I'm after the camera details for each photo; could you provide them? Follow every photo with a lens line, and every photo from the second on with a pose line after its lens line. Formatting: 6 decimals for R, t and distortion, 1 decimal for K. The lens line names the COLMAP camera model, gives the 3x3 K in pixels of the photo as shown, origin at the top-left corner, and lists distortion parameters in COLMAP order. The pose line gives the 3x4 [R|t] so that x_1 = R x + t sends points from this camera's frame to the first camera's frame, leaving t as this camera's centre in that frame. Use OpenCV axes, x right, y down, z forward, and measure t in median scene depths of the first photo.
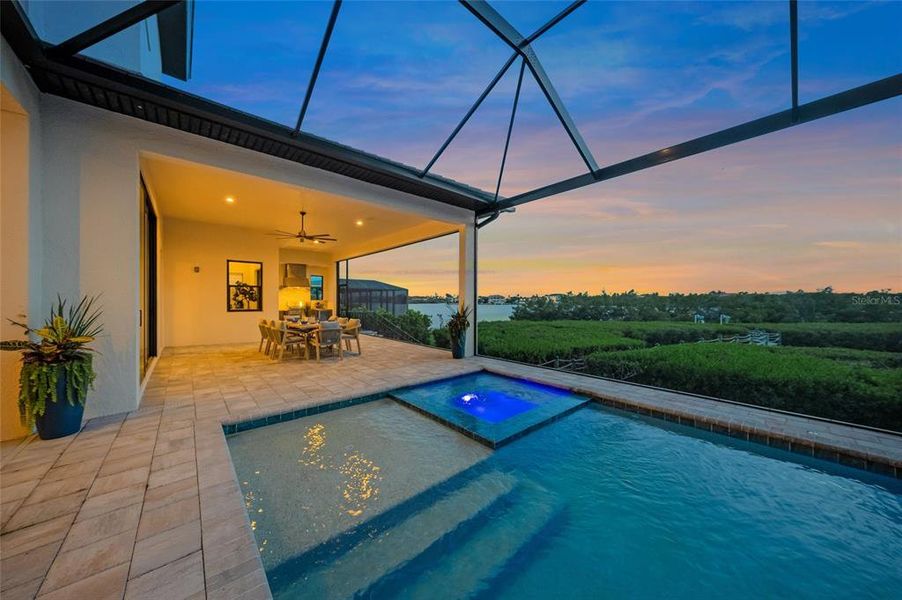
lens RADIAL K [[305.9, 0, 451.0], [0, 305.9, 301.0], [0, 0, 1]] dist [-0.000024, 0.000006]
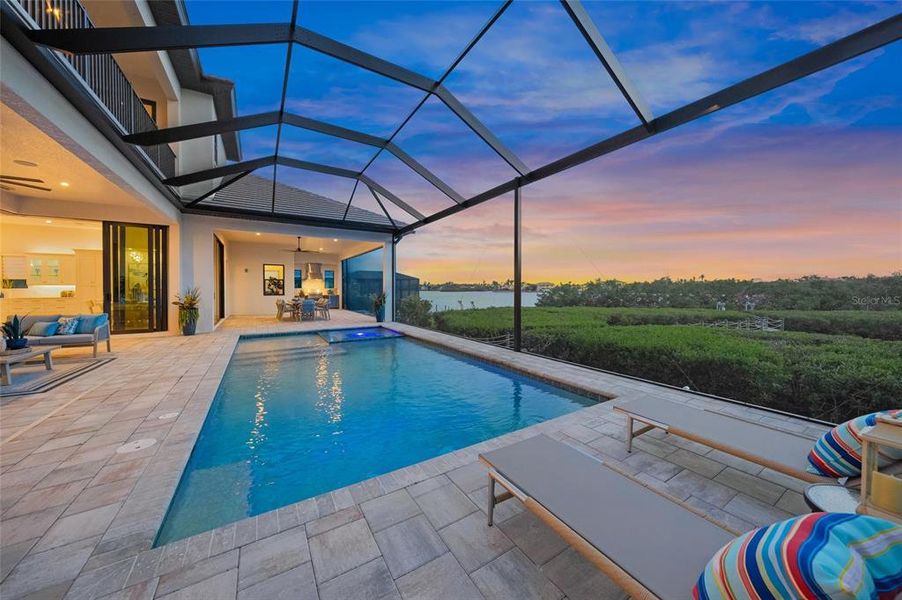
lens RADIAL K [[310.7, 0, 449.4], [0, 310.7, 287.0], [0, 0, 1]] dist [-0.000627, -0.000033]
pose [[0.986546, -0.005428, -0.163397, 0.482029], [0.004417, 0.999969, -0.006551, 0.004131], [0.163427, 0.005741, 0.986539, -0.442013]]
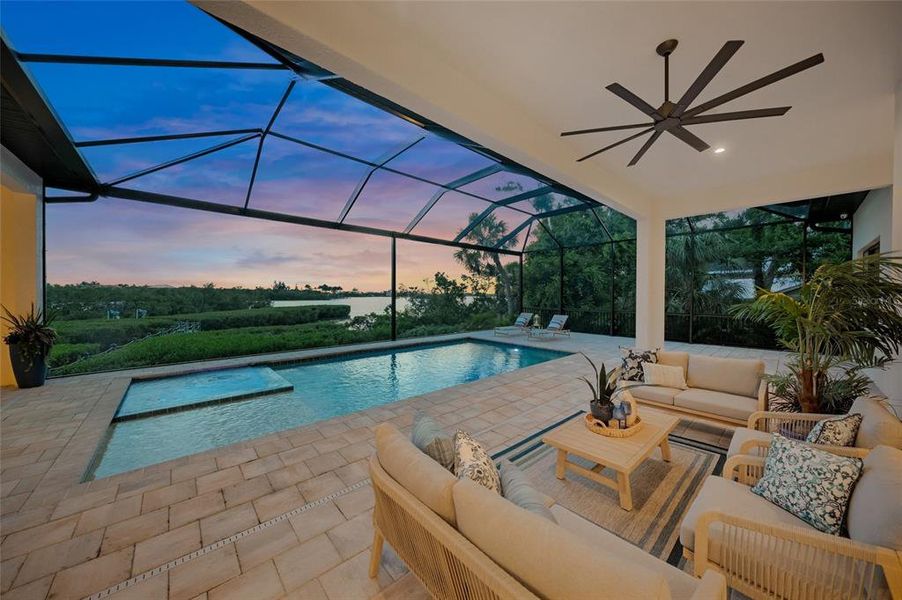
lens RADIAL K [[309.7, 0, 451.8], [0, 309.7, 296.4], [0, 0, 1]] dist [-0.000217, 0.000014]
pose [[-0.018429, -0.005918, 0.999813, -0.490079], [-0.003468, 0.999977, 0.005855, -0.018819], [-0.999824, -0.003360, -0.018449, 0.041667]]
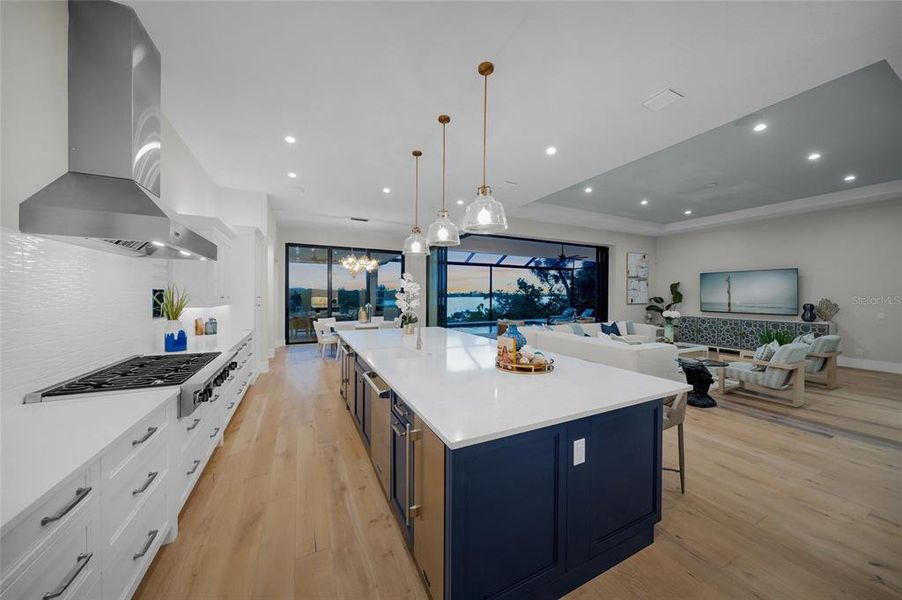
lens RADIAL K [[305.9, 0, 451.0], [0, 305.9, 301.0], [0, 0, 1]] dist [-0.000024, 0.000006]
pose [[0.255561, -0.019530, 0.966596, -1.372029], [-0.002990, 0.999775, 0.020991, -0.031435], [-0.966788, -0.008255, 0.255445, -0.032351]]
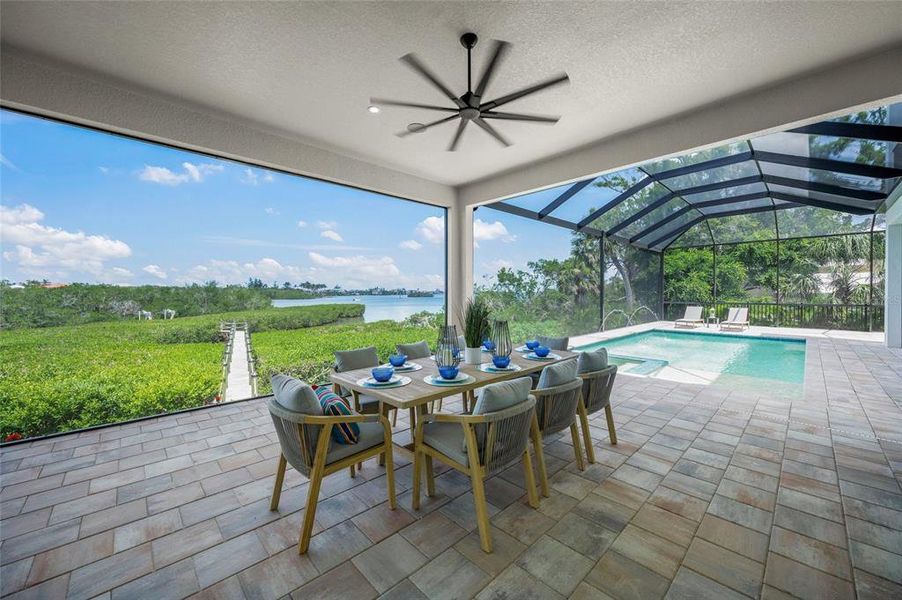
lens RADIAL K [[340.3, 0, 453.0], [0, 340.3, 289.6], [0, 0, 1]] dist [0.000266, 0.000026]
pose [[-0.052203, 0.008285, 0.998602, -0.660452], [0.002747, 0.999963, -0.008153, -0.009769], [-0.998633, 0.002317, -0.052224, 0.803519]]
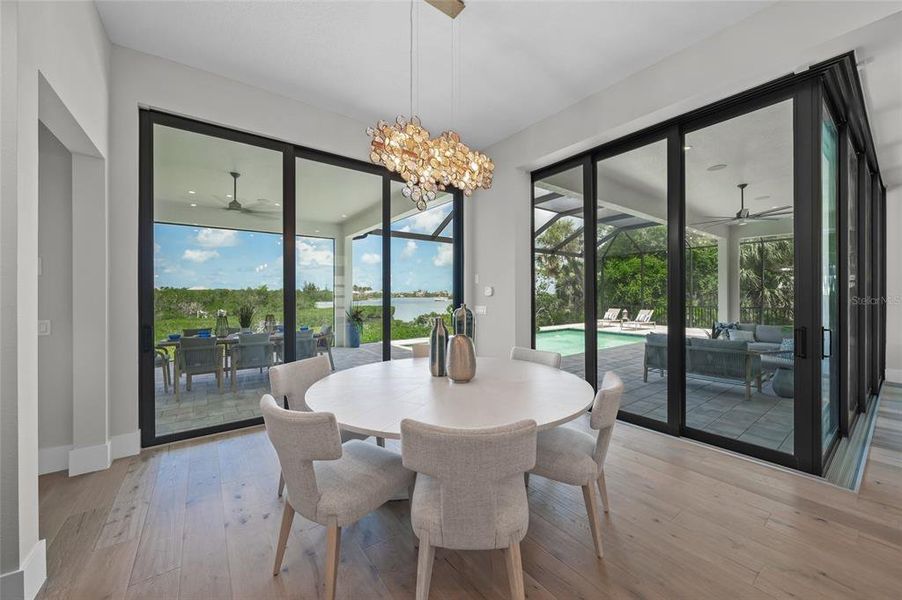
lens RADIAL K [[335.8, 0, 453.2], [0, 335.8, 295.4], [0, 0, 1]] dist [-0.001206, -0.000072]
pose [[0.074477, -0.002834, 0.997219, -0.912514], [0.004589, 0.999986, 0.002499, -0.017081], [-0.997212, 0.004390, 0.074489, 0.360775]]
